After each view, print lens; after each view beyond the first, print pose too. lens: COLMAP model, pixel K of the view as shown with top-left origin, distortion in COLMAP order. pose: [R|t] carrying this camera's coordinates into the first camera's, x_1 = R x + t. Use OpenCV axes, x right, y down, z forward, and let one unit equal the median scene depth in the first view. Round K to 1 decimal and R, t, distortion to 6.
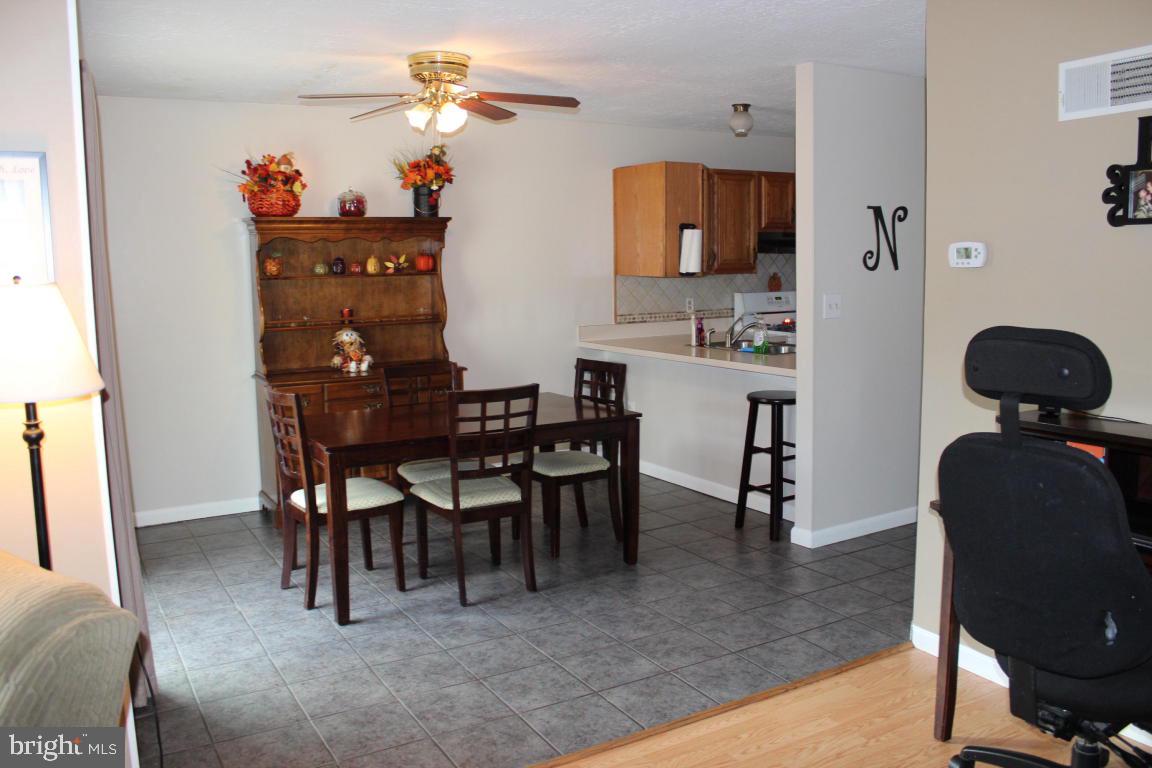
lens RADIAL K [[951.8, 0, 579.6], [0, 951.8, 380.4], [0, 0, 1]] dist [-0.161166, 0.134490]
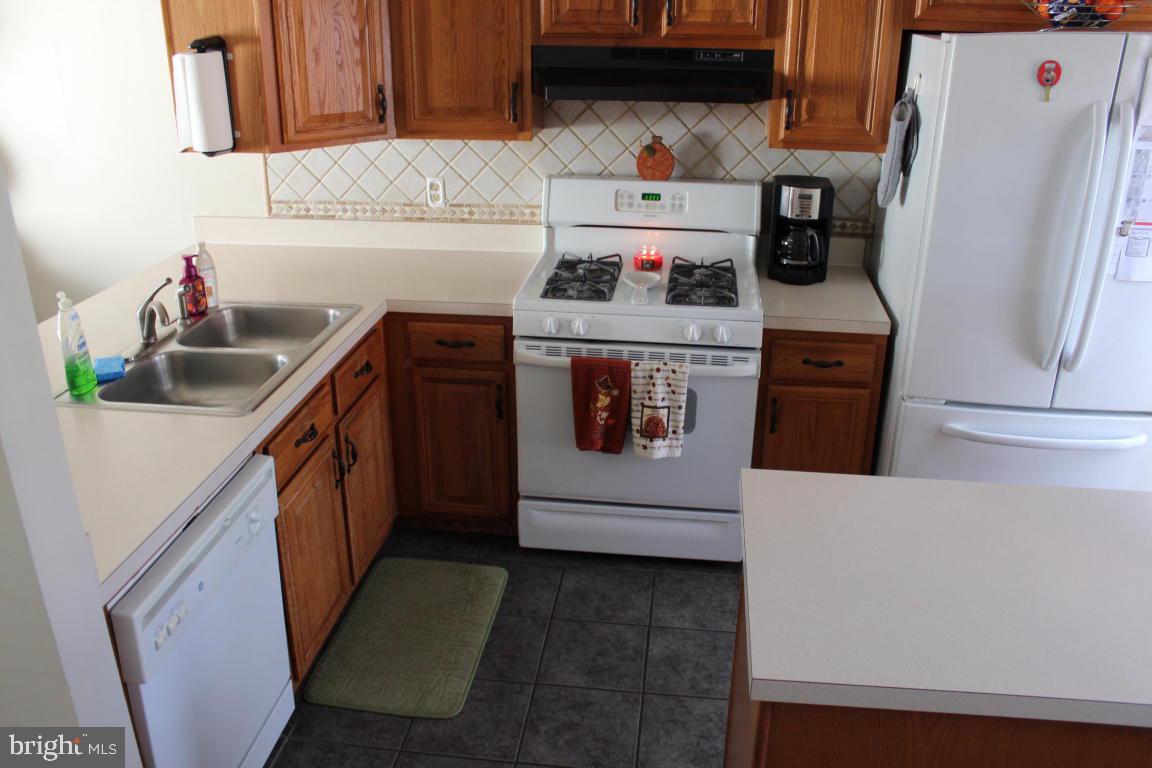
lens RADIAL K [[951.8, 0, 579.6], [0, 951.8, 380.4], [0, 0, 1]] dist [-0.161166, 0.134490]
pose [[0.793109, 0.257760, -0.551849, 0.564793], [-0.097468, 0.948073, 0.302750, -0.170977], [0.601230, -0.186327, 0.777049, 0.785053]]
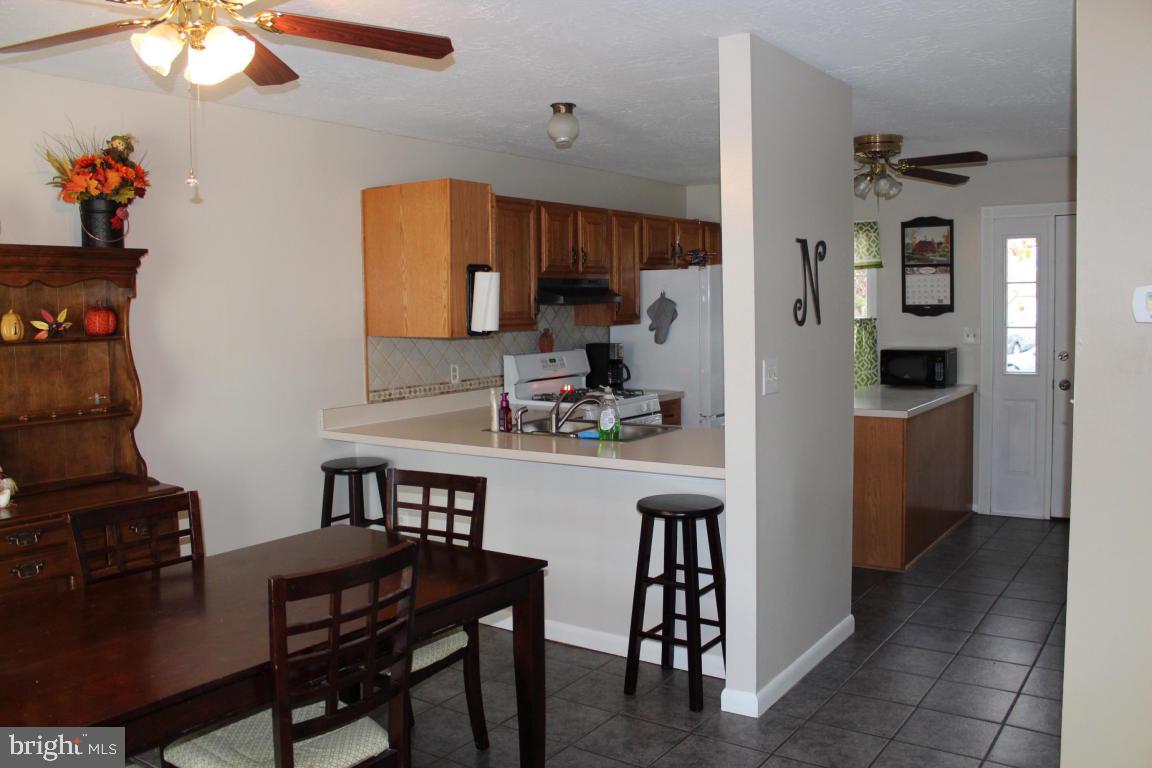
lens RADIAL K [[951.8, 0, 579.6], [0, 951.8, 380.4], [0, 0, 1]] dist [-0.161166, 0.134490]
pose [[0.911576, -0.032492, 0.409846, -0.126041], [0.055643, 0.997450, -0.044686, -0.041313], [-0.407349, 0.063540, 0.911060, 0.322555]]
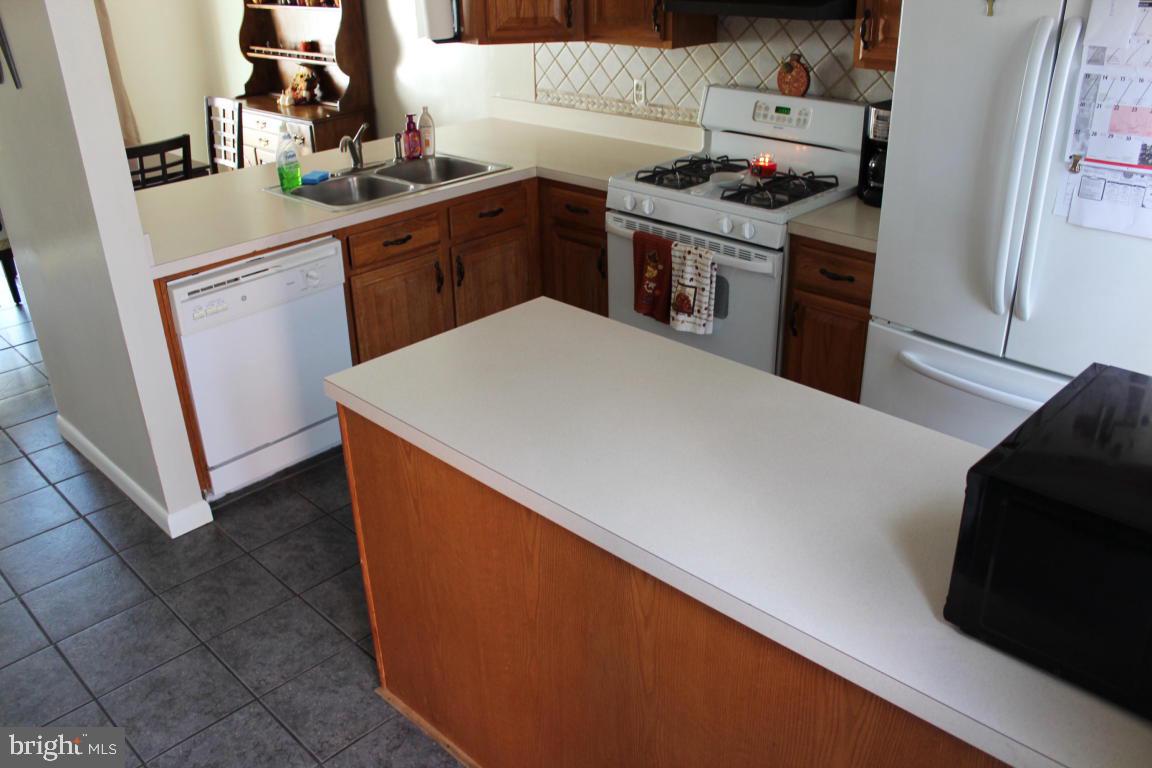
lens RADIAL K [[951.8, 0, 579.6], [0, 951.8, 380.4], [0, 0, 1]] dist [-0.161166, 0.134490]
pose [[0.265301, 0.433444, -0.861244, 0.812518], [-0.105922, 0.900949, 0.420798, -0.190301], [0.958330, -0.020413, 0.284934, 0.965589]]
